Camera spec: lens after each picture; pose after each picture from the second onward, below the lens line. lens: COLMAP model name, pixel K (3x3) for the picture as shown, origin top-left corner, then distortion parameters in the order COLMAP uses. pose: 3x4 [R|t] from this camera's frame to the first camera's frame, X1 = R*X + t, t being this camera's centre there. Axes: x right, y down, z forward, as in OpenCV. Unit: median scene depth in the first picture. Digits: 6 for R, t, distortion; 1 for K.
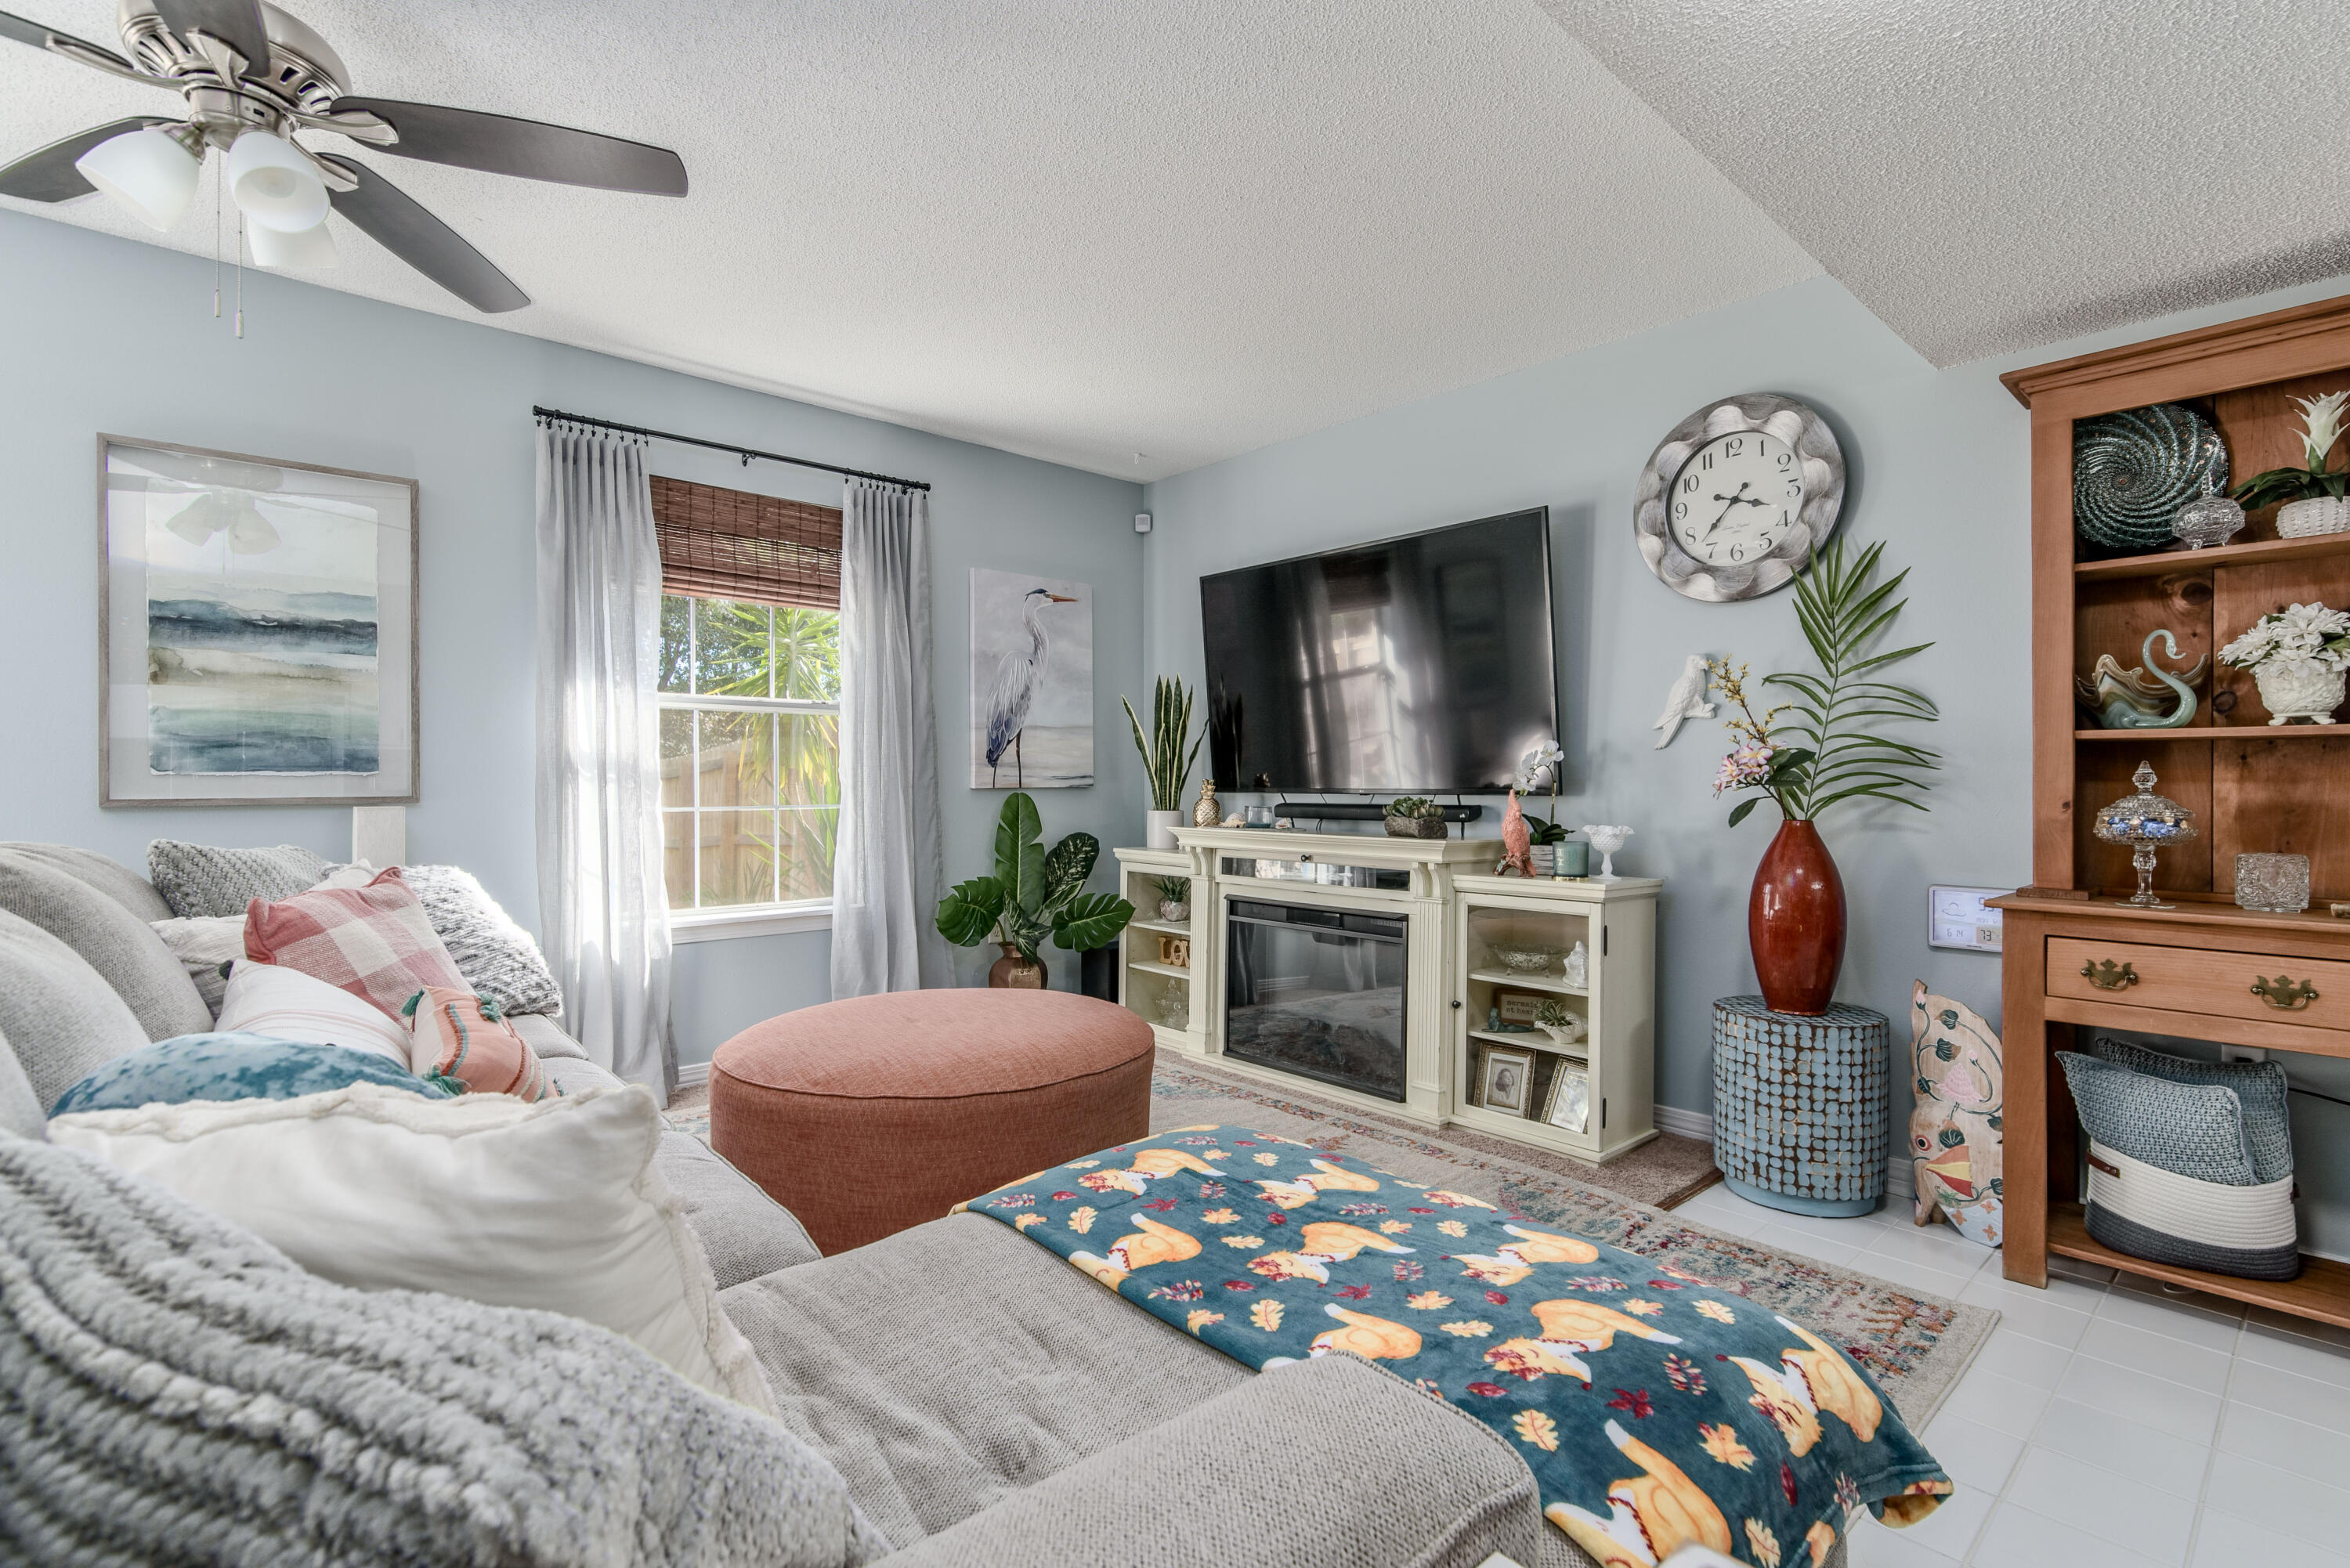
lens RADIAL K [[1081.3, 0, 1207.9], [0, 1081.3, 786.5], [0, 0, 1]] dist [-0.005347, 0.000232]
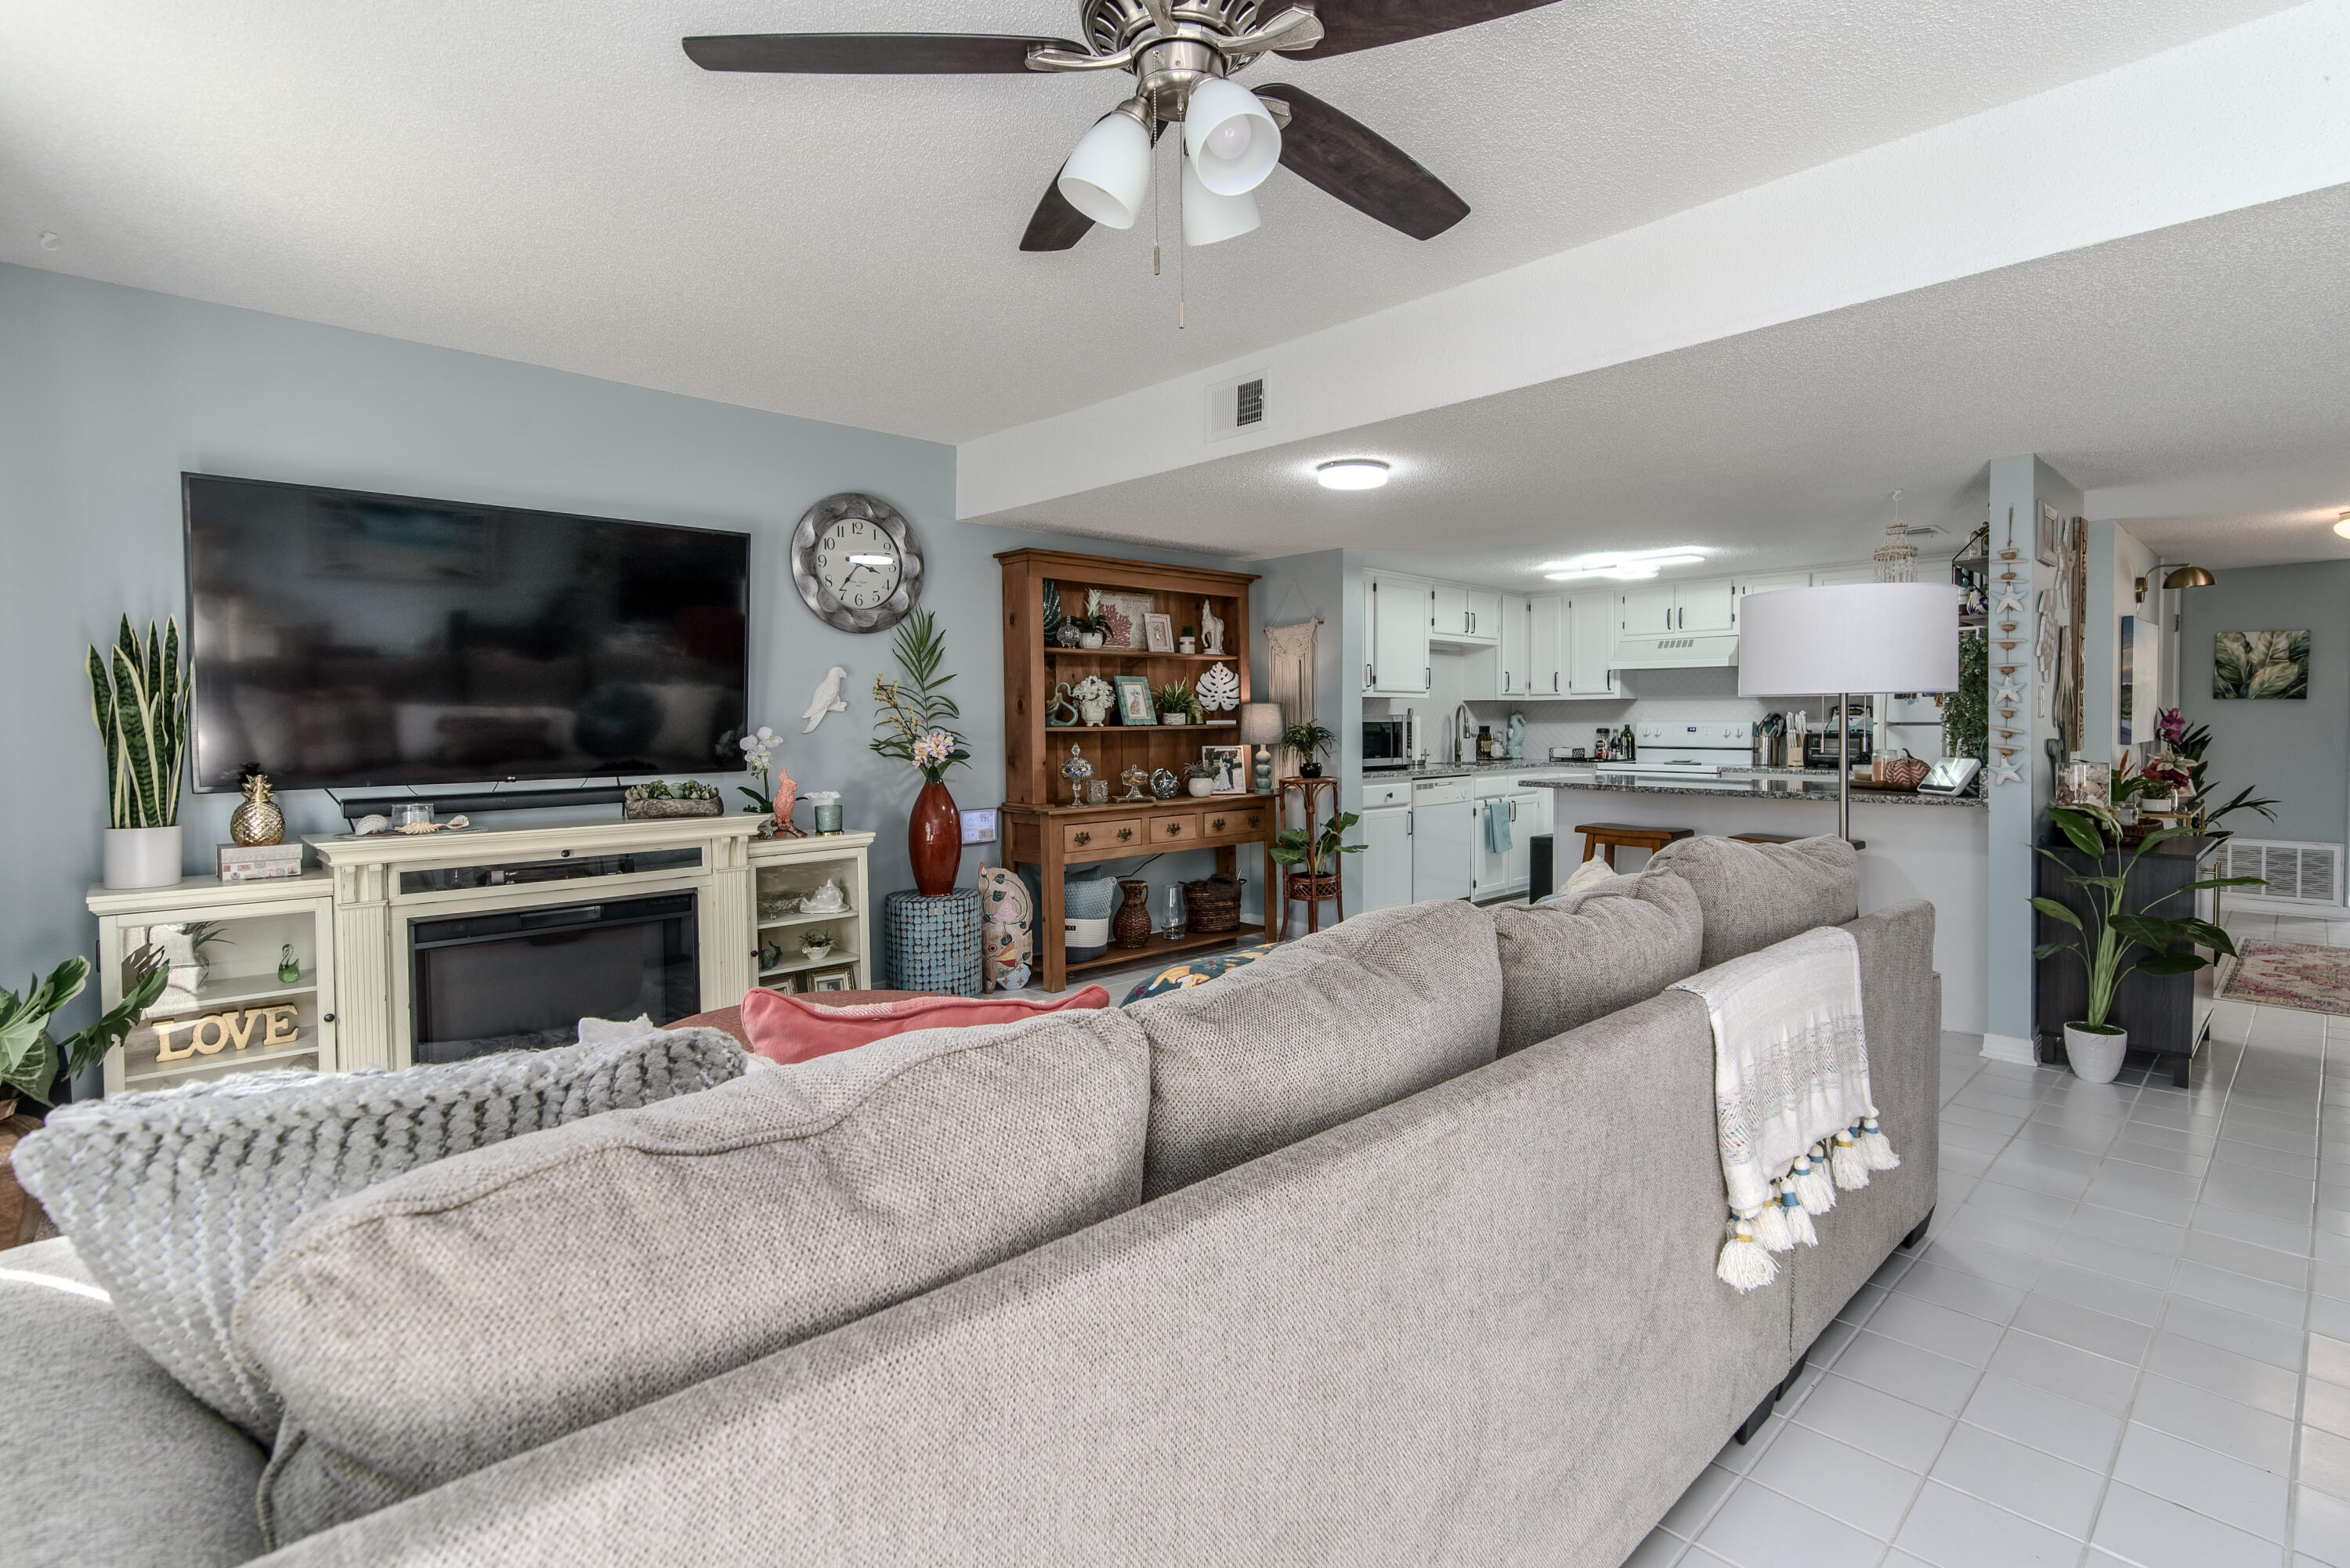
lens RADIAL K [[1081.3, 0, 1192.1], [0, 1081.3, 747.5], [0, 0, 1]] dist [-0.005347, 0.000232]
pose [[-0.001895, -0.031234, 0.999510, -0.989563], [0.008155, 0.999478, 0.031249, -0.058114], [-0.999965, 0.008211, -0.001639, 0.548560]]
